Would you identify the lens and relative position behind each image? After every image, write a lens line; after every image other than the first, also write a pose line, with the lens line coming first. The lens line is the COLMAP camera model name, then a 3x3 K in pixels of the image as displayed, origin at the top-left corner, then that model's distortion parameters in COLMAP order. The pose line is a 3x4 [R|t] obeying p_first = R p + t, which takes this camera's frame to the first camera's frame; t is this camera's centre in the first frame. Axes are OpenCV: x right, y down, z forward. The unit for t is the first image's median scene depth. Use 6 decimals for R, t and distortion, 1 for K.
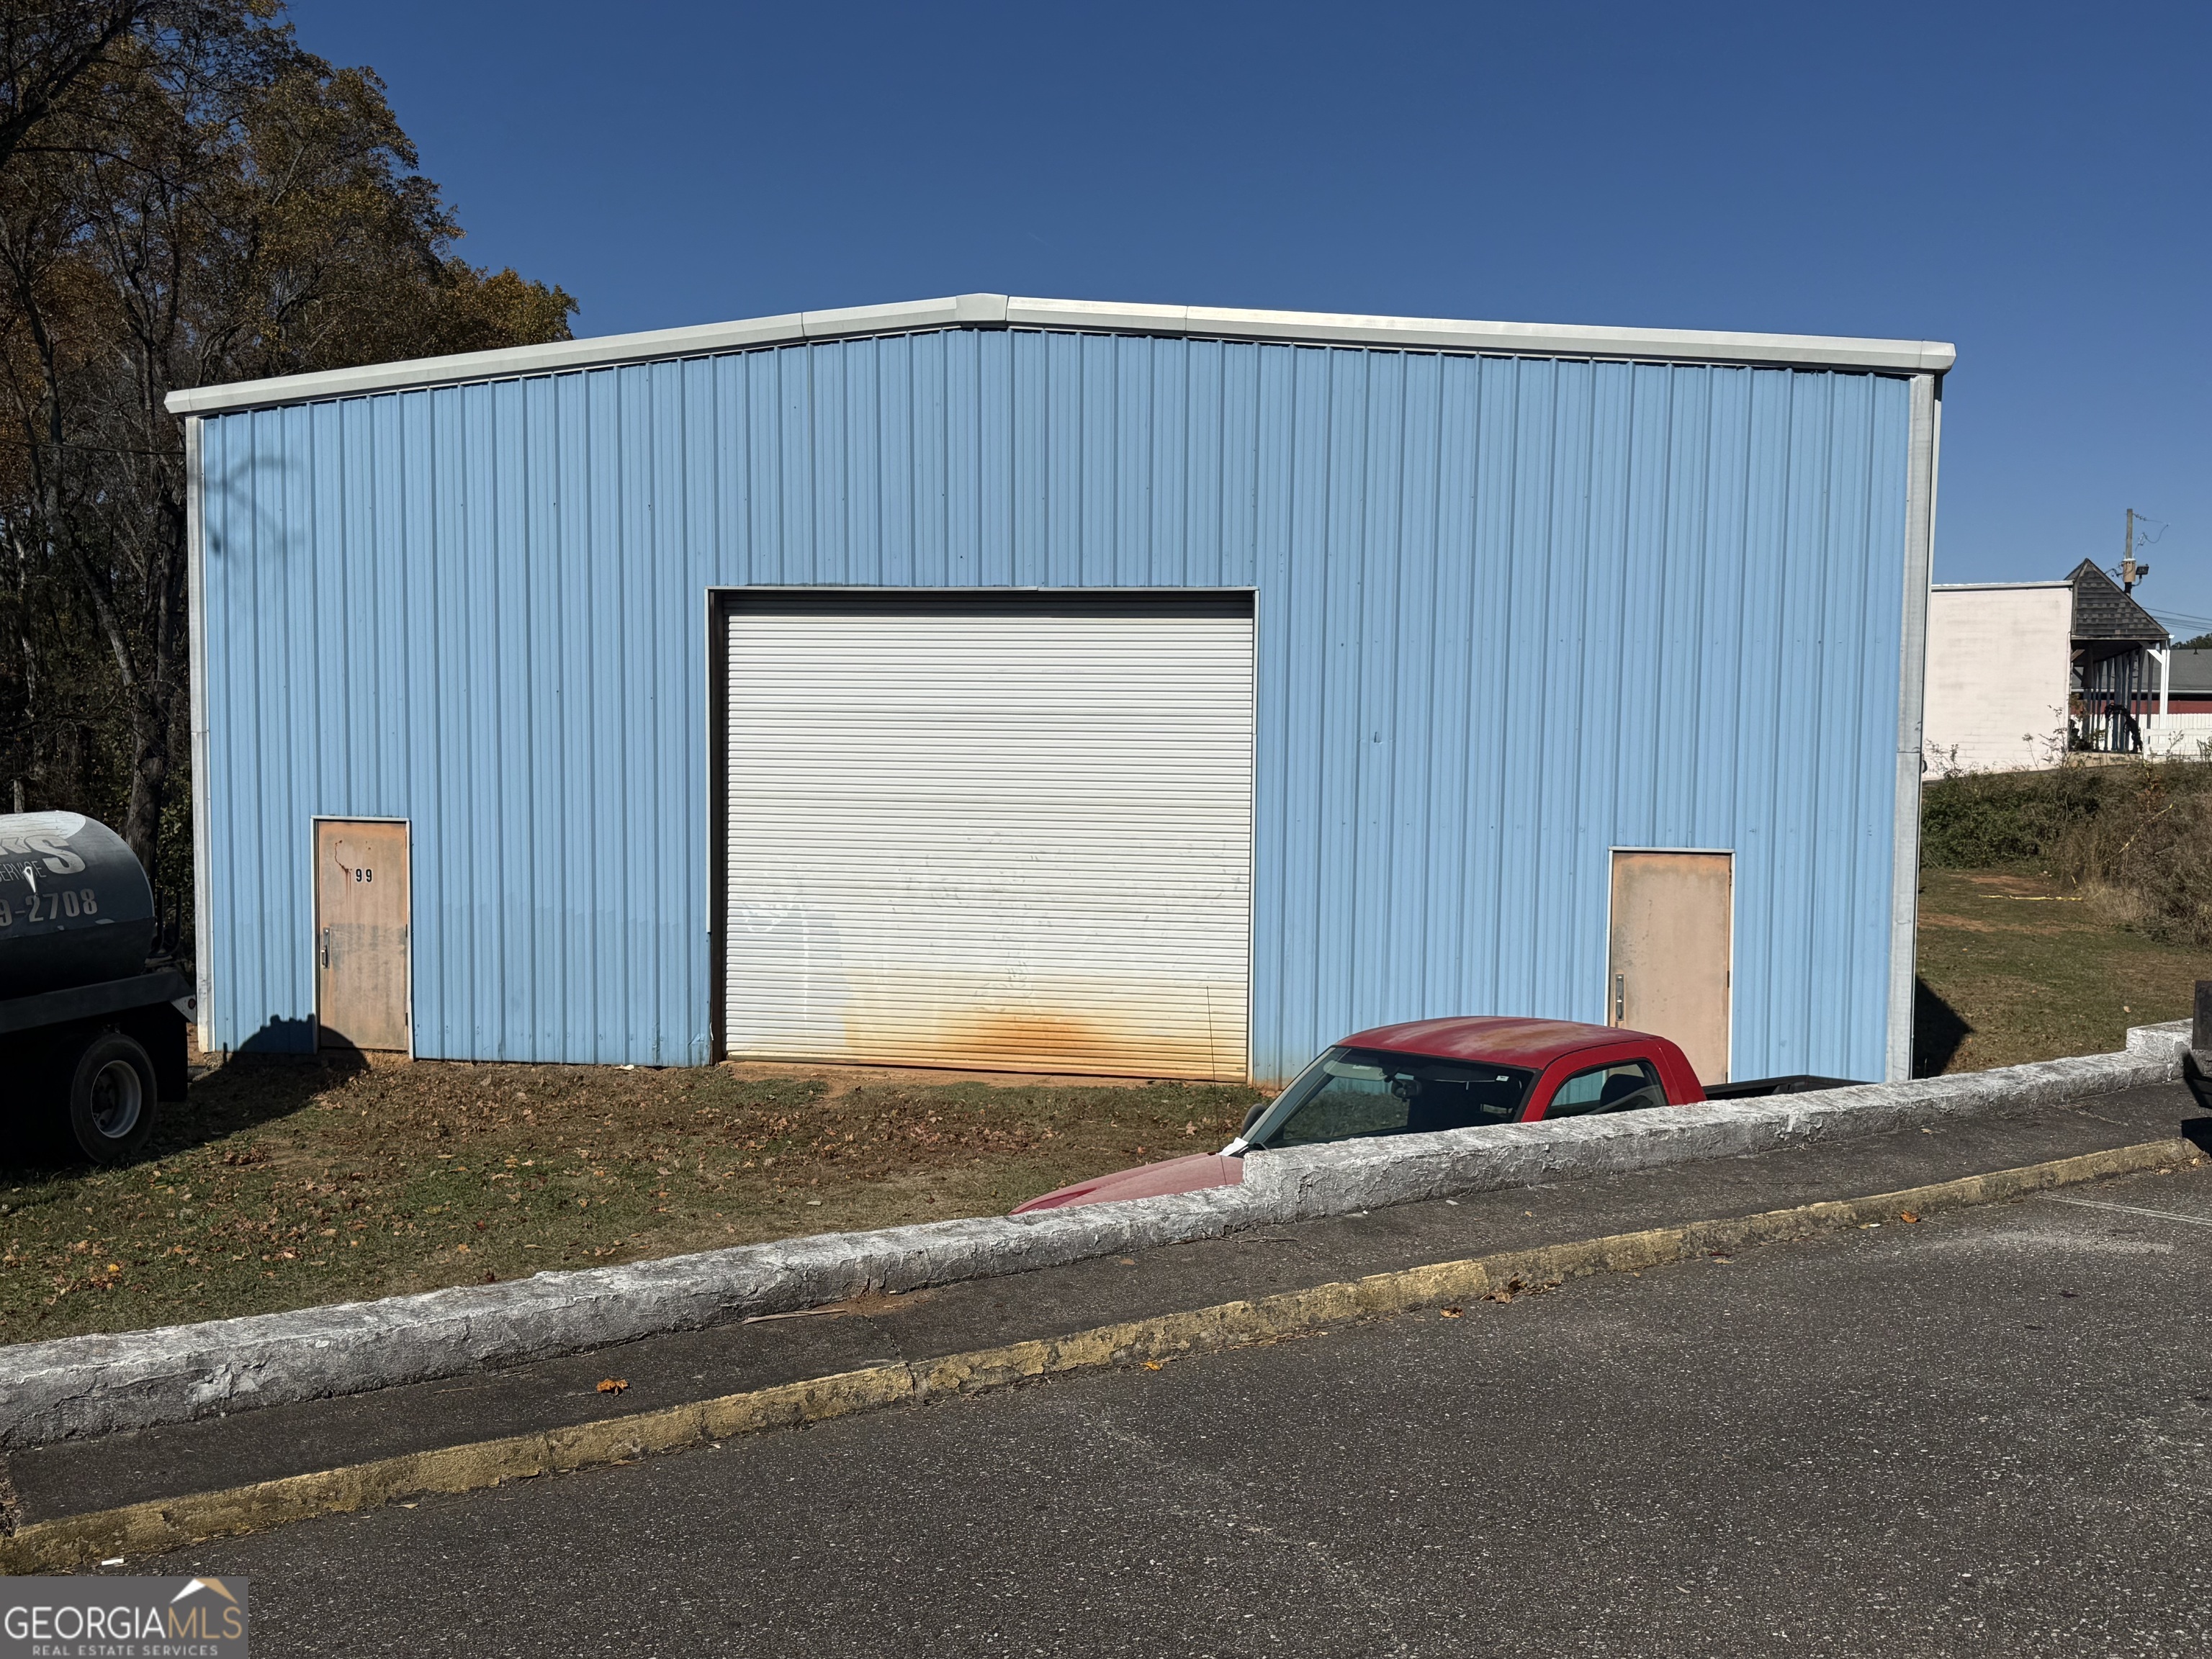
lens RADIAL K [[2252.1, 0, 1104.7], [0, 2252.1, 836.9], [0, 0, 1]] dist [0.023964, 0.000000]
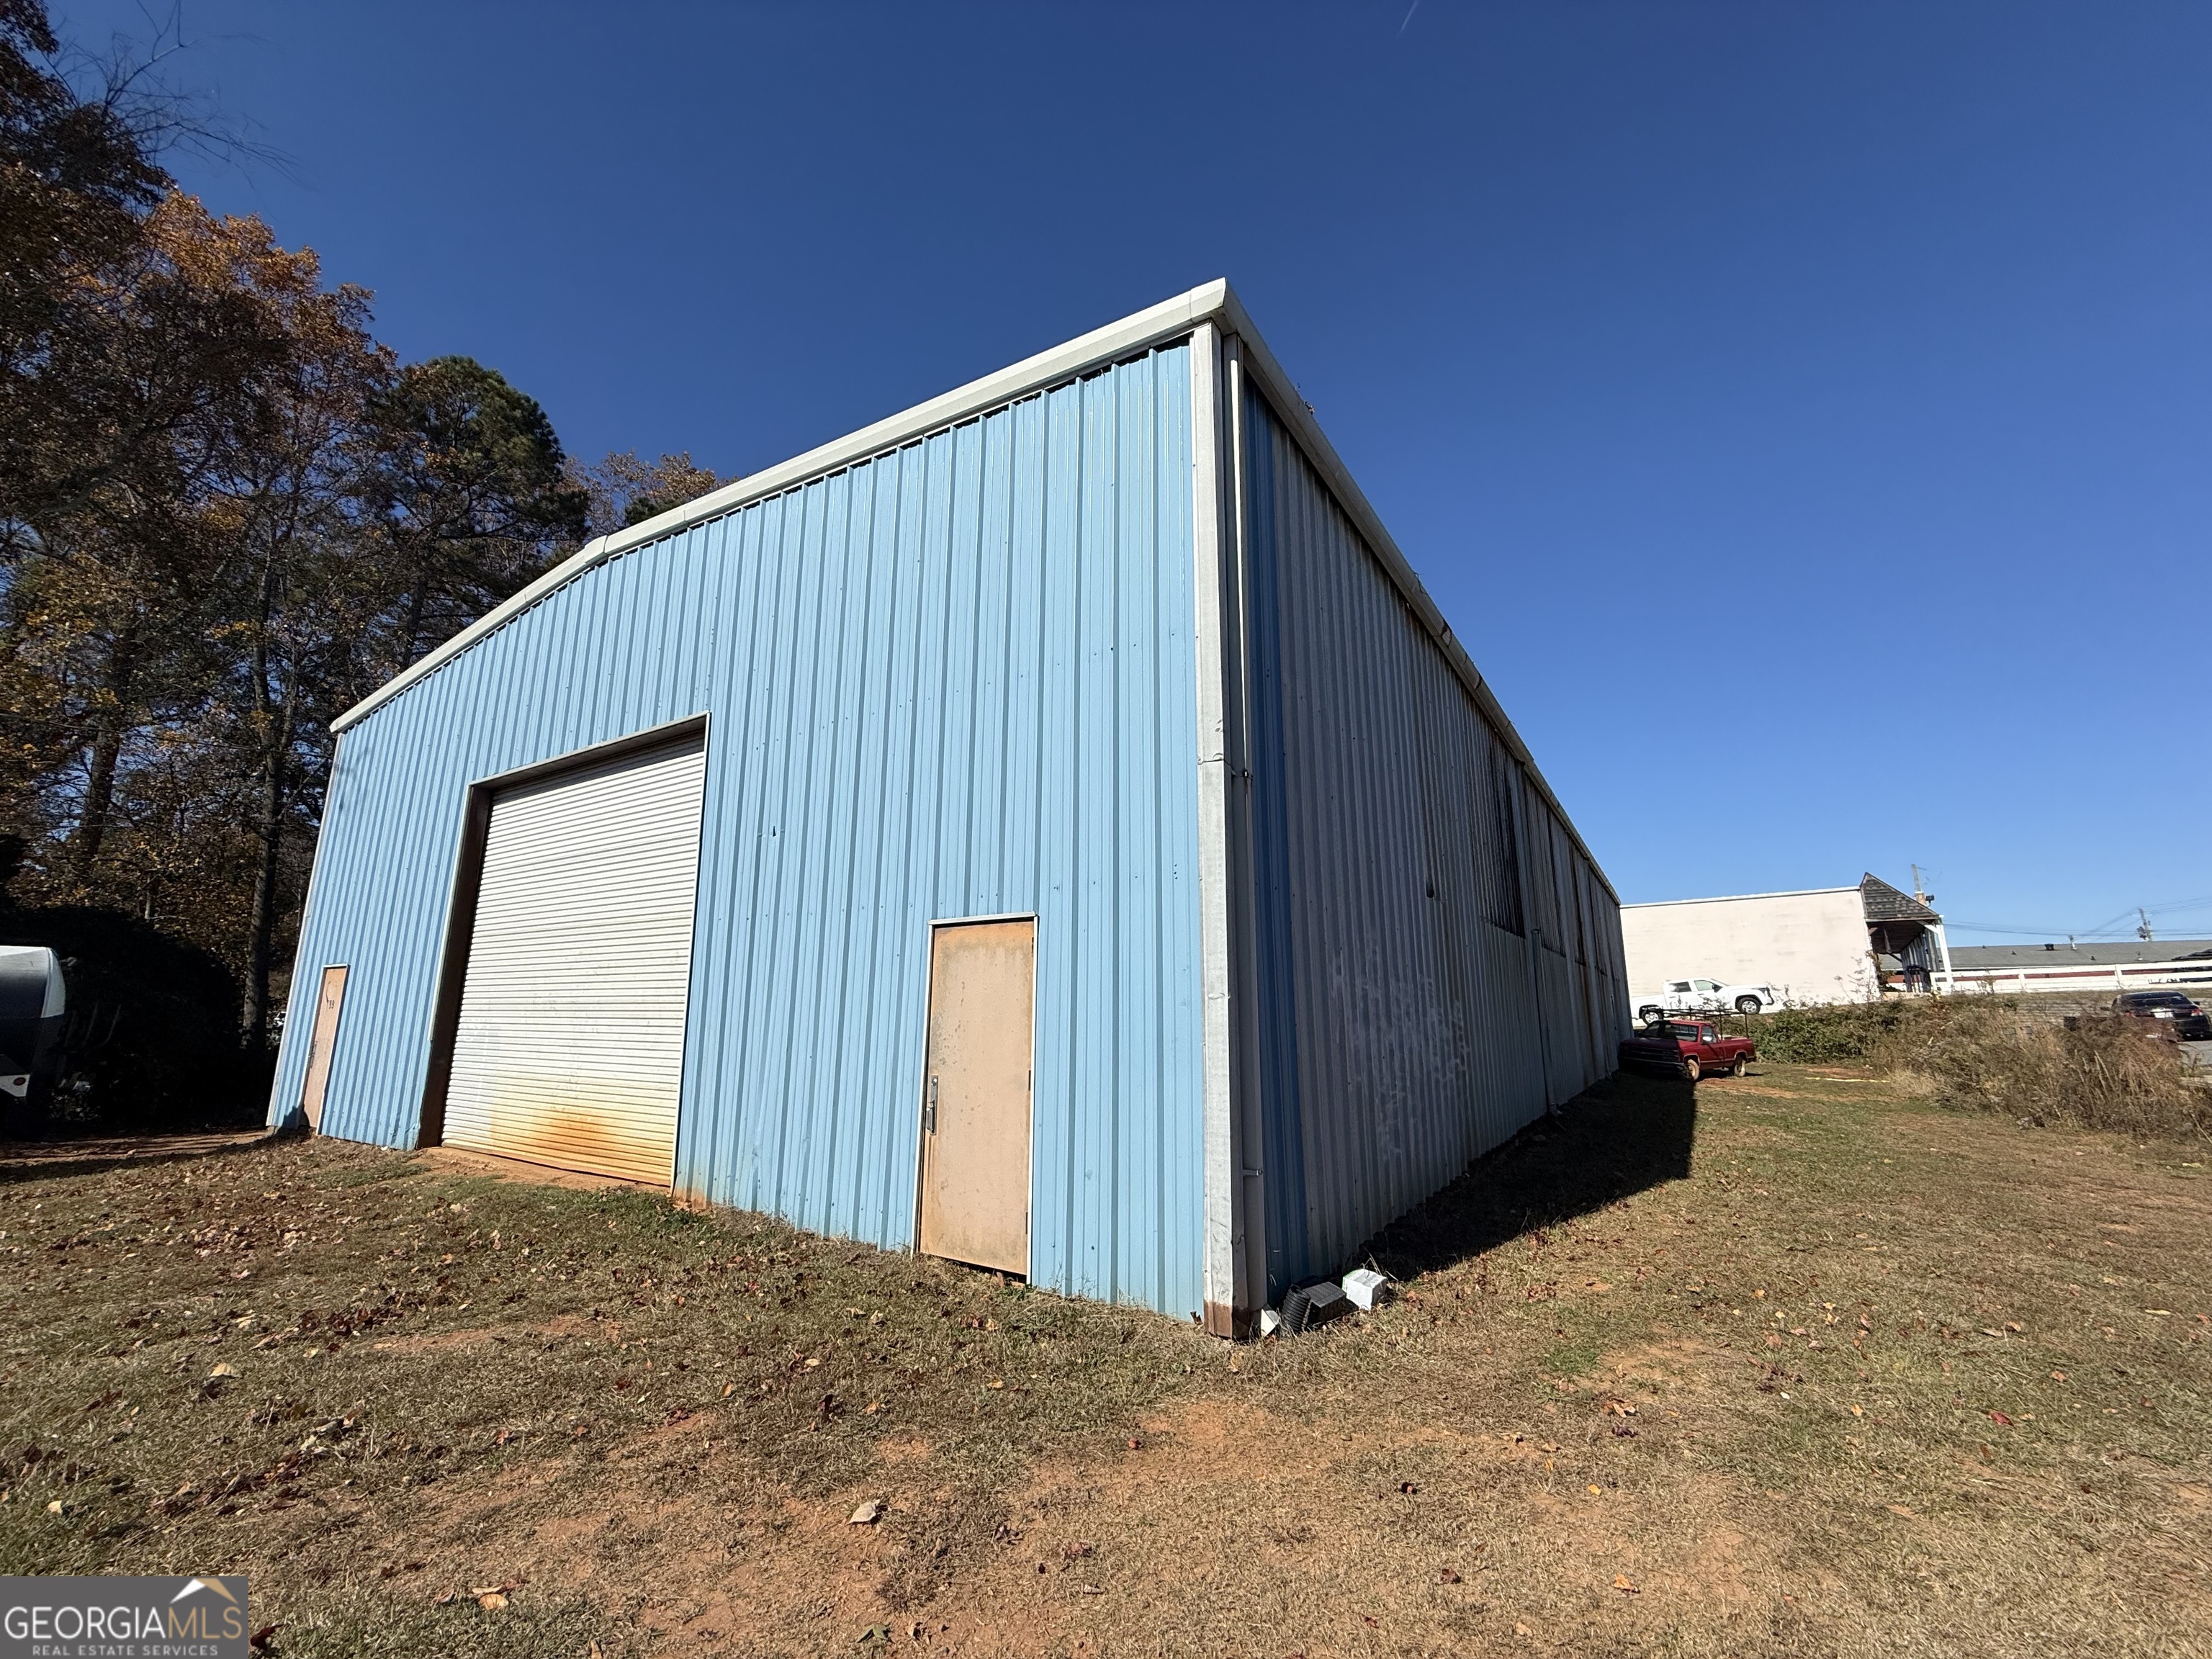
lens RADIAL K [[883.6, 0, 1110.4], [0, 883.6, 817.4], [0, 0, 1]] dist [-0.000135, -0.000076]
pose [[0.942314, -0.081089, -0.324759, 0.199302], [-0.010418, 0.962638, -0.270590, 0.028283], [0.334567, 0.258364, 0.906263, 0.348853]]
